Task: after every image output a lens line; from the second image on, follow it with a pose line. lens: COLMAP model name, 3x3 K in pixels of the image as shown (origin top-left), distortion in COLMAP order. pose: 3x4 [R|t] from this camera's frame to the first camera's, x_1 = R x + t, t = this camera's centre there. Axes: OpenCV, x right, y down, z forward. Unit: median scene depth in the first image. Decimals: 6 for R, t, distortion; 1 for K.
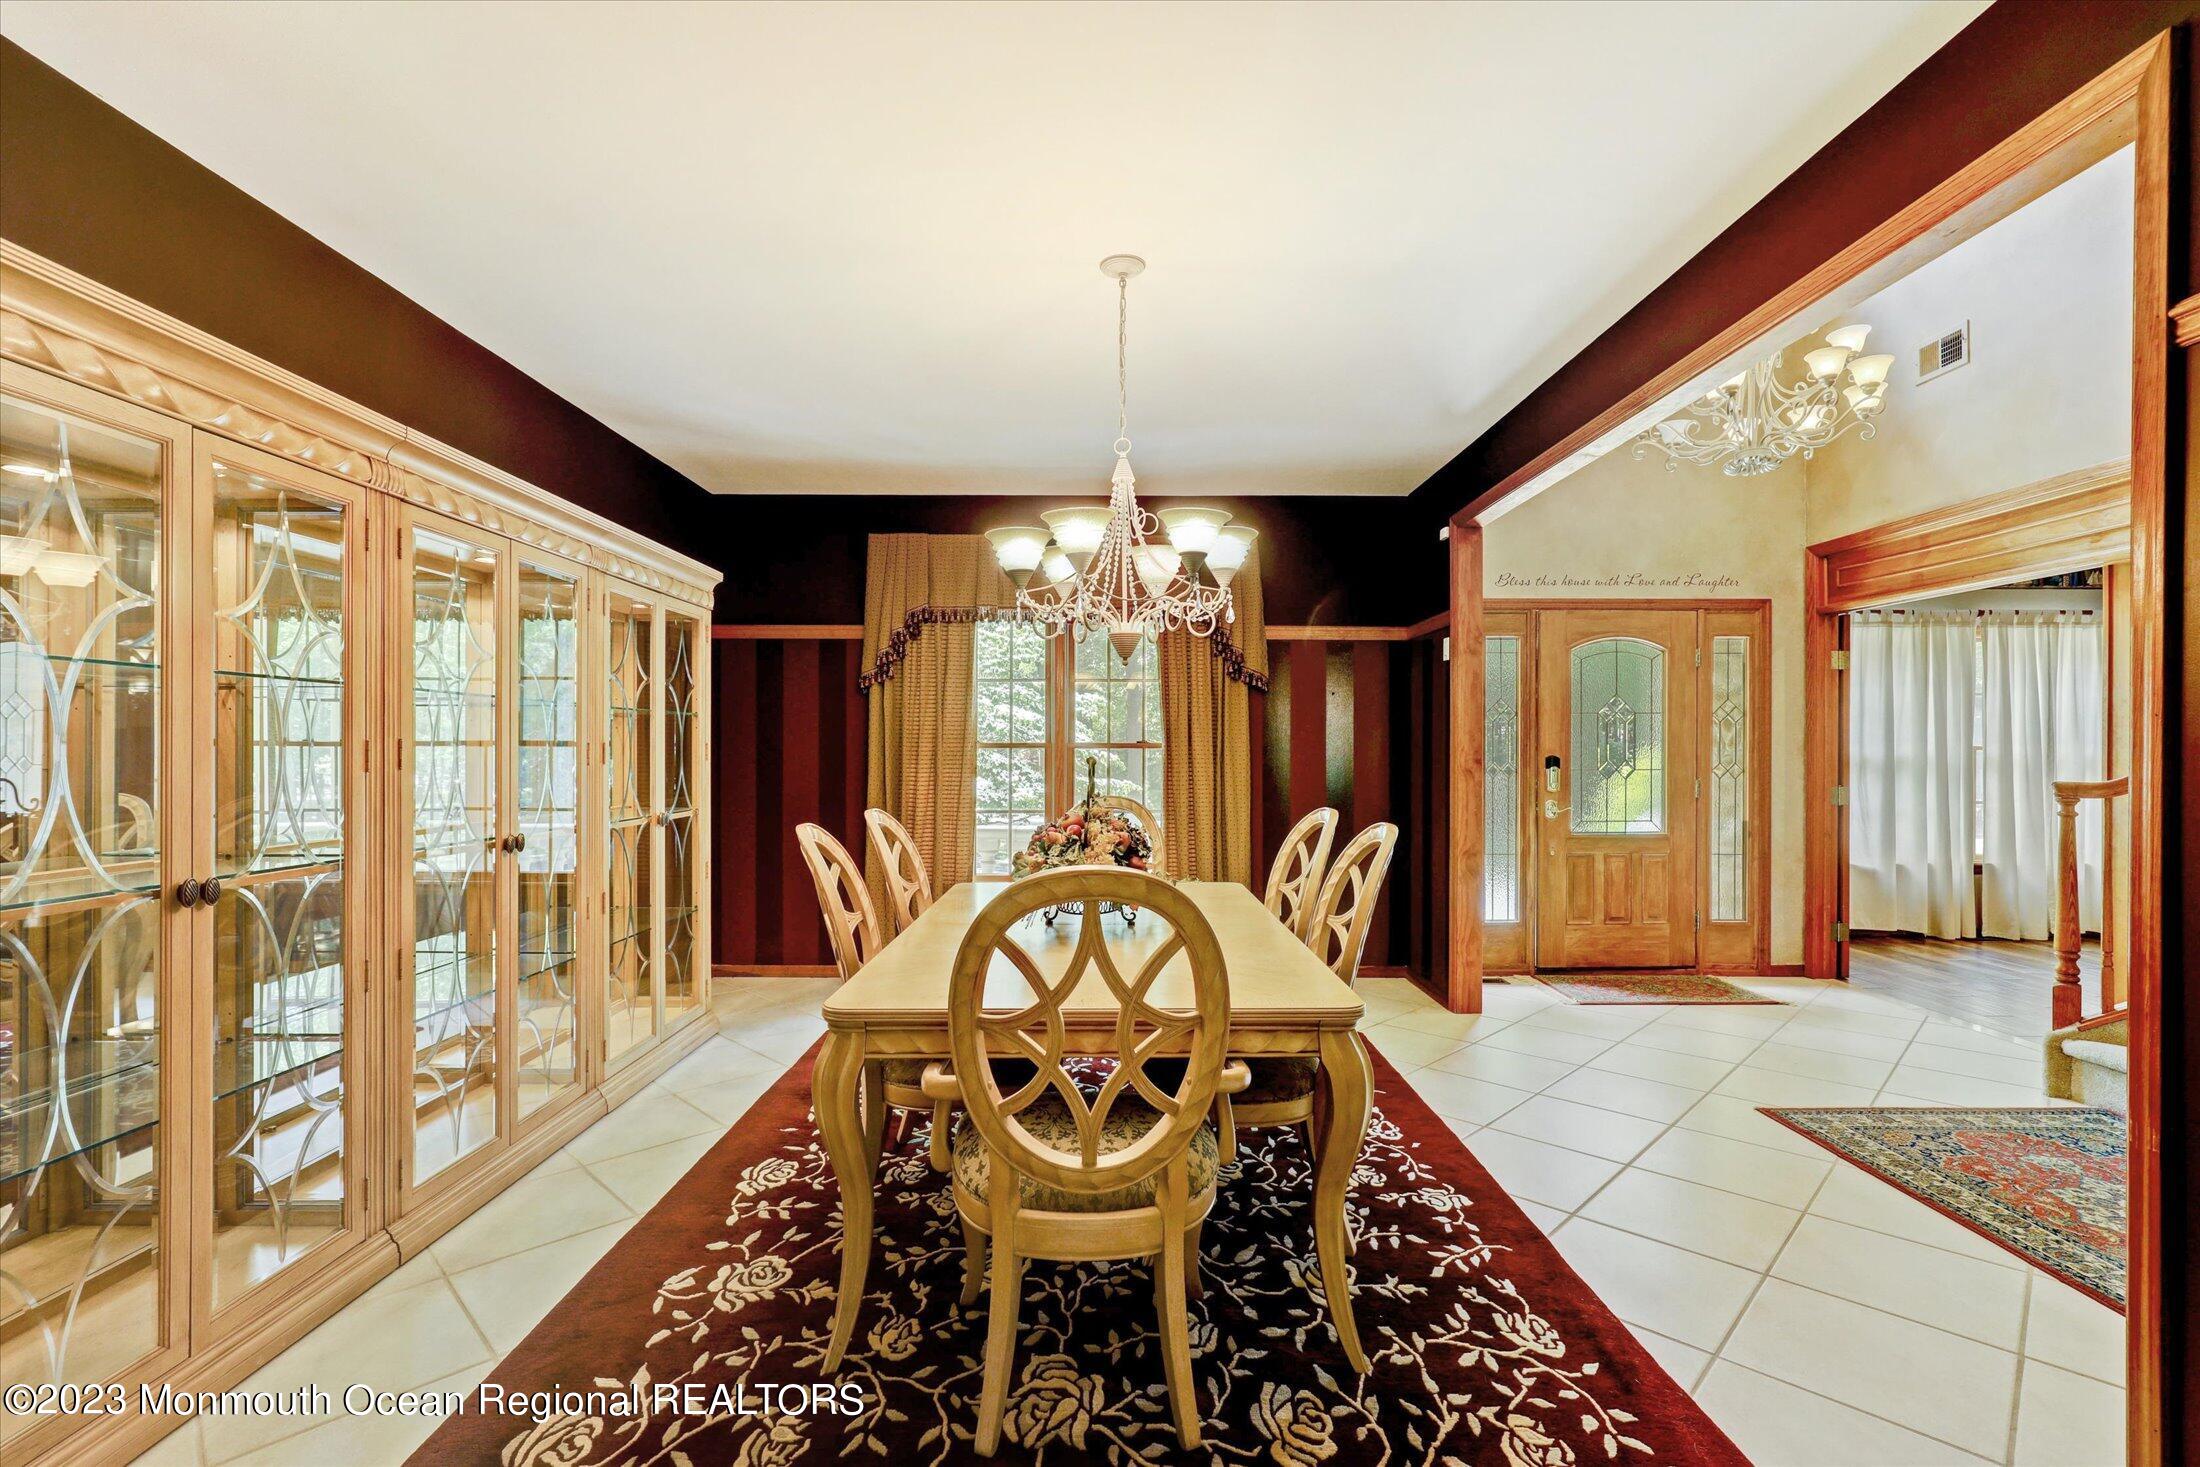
lens RADIAL K [[1001.8, 0, 1100.0], [0, 1001.8, 733.5], [0, 0, 1]] dist [-0.004324, -0.000285]
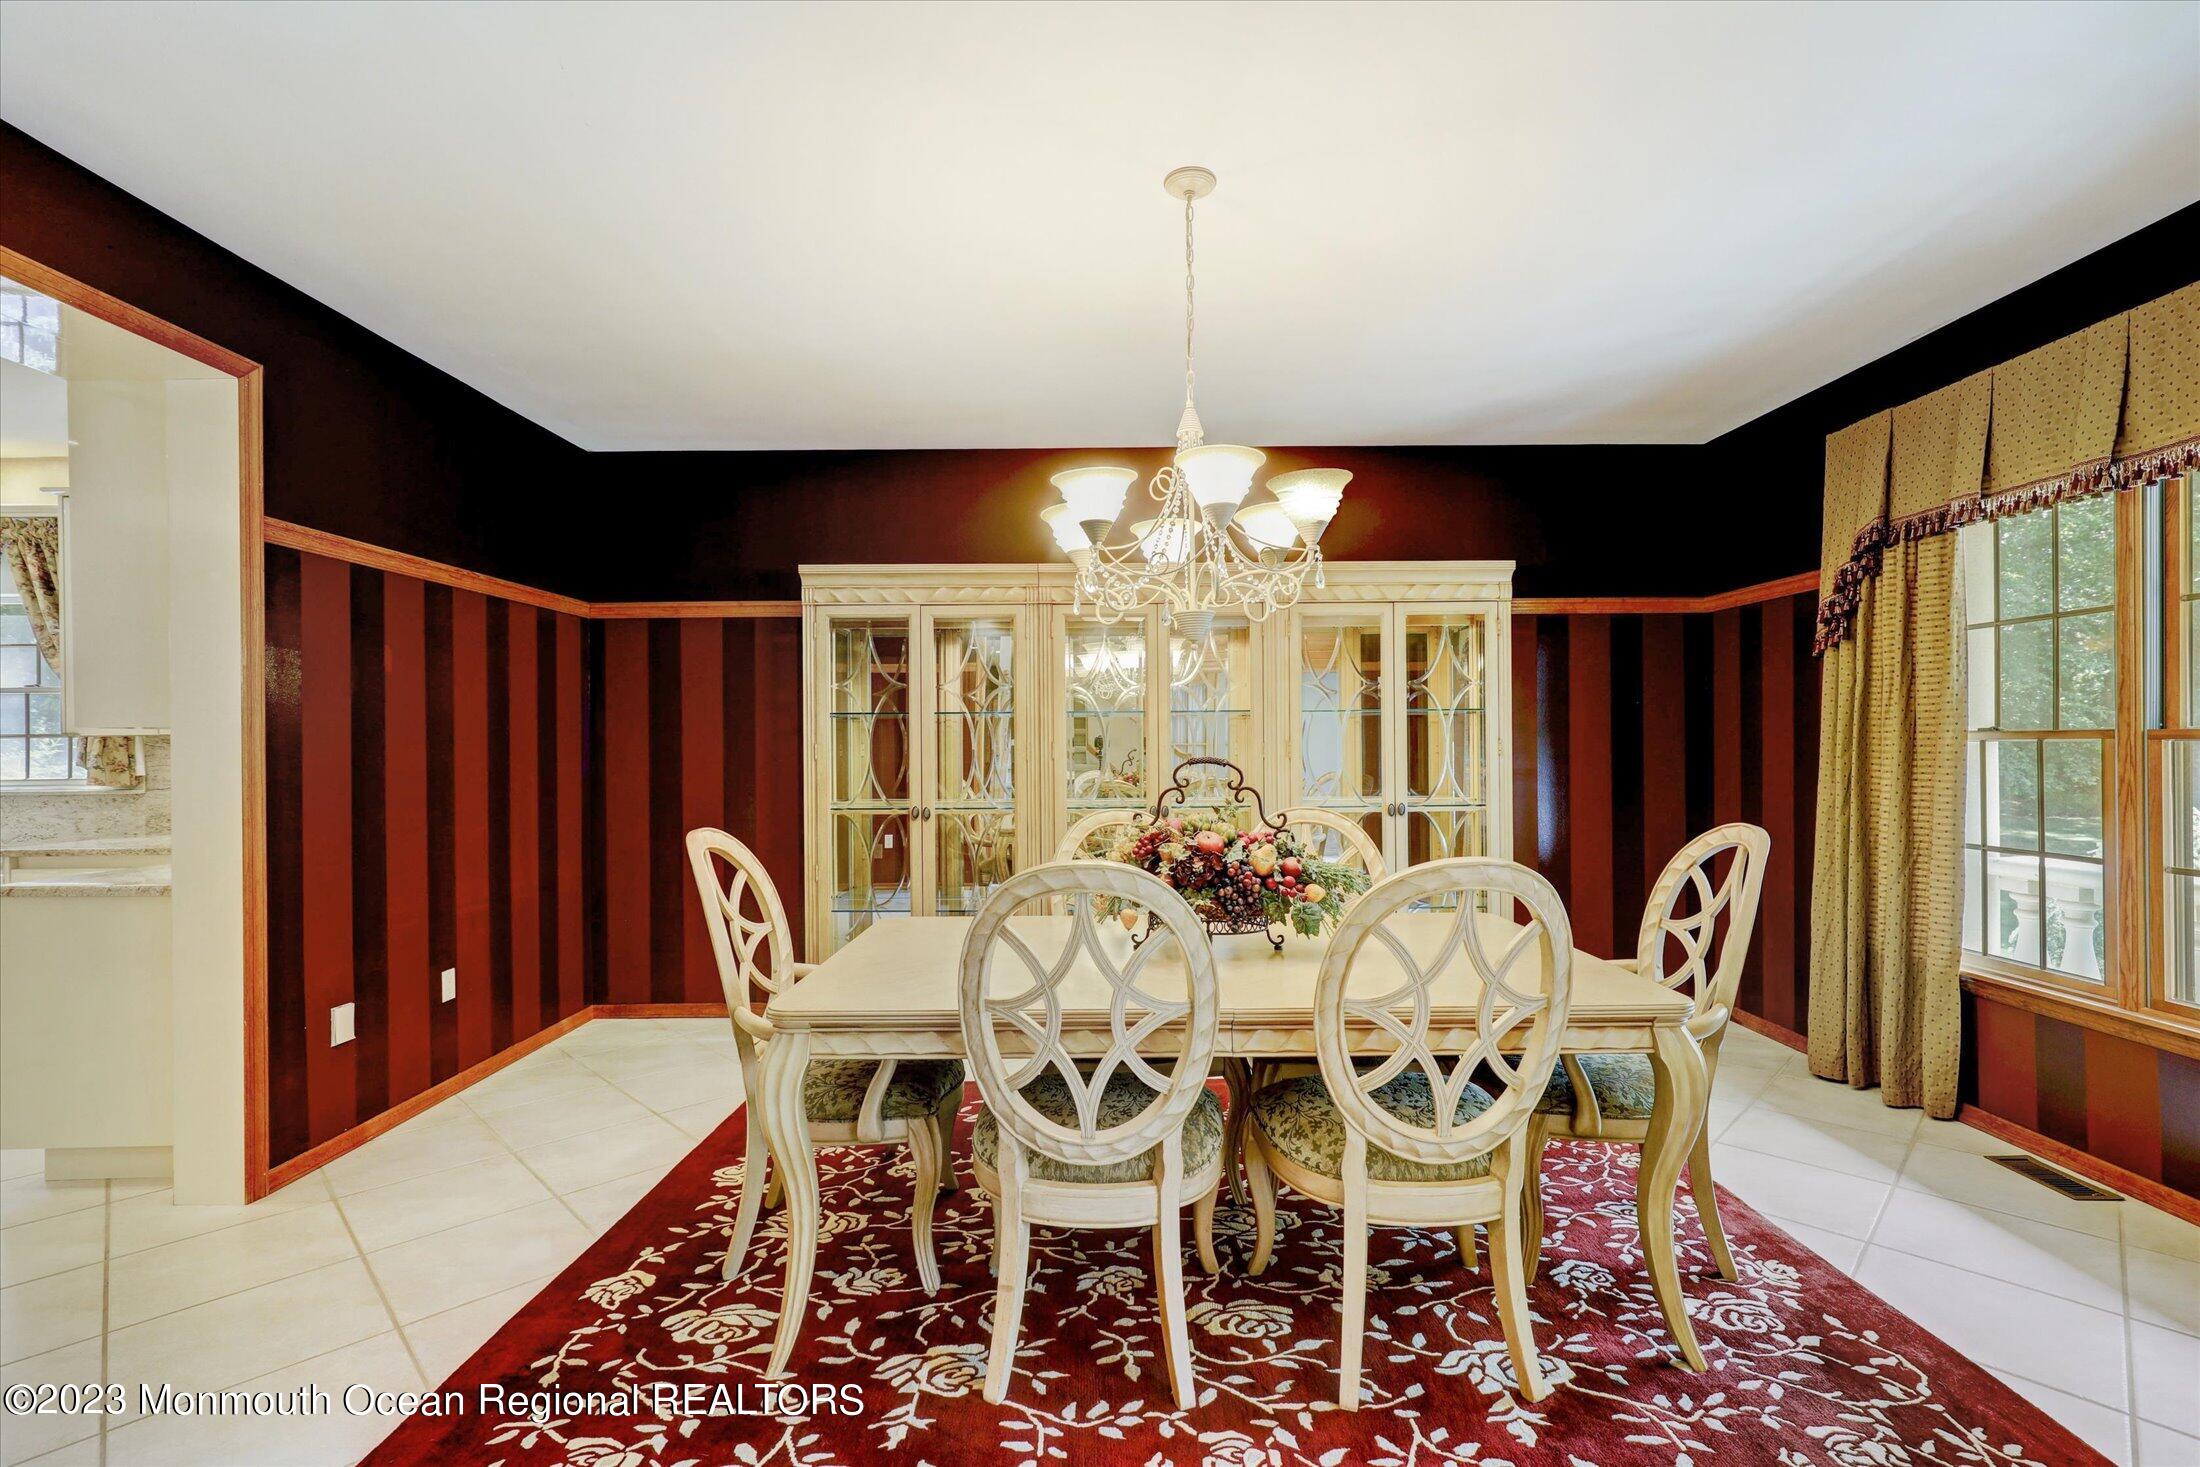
lens RADIAL K [[972.3, 0, 1100.9], [0, 972.3, 754.2], [0, 0, 1]] dist [0.013309, 0.000024]
pose [[0.002097, 0.003832, -0.999990, 1.075357], [0.029649, 0.999553, 0.003892, 0.011051], [0.999558, -0.029657, 0.001982, 1.158055]]
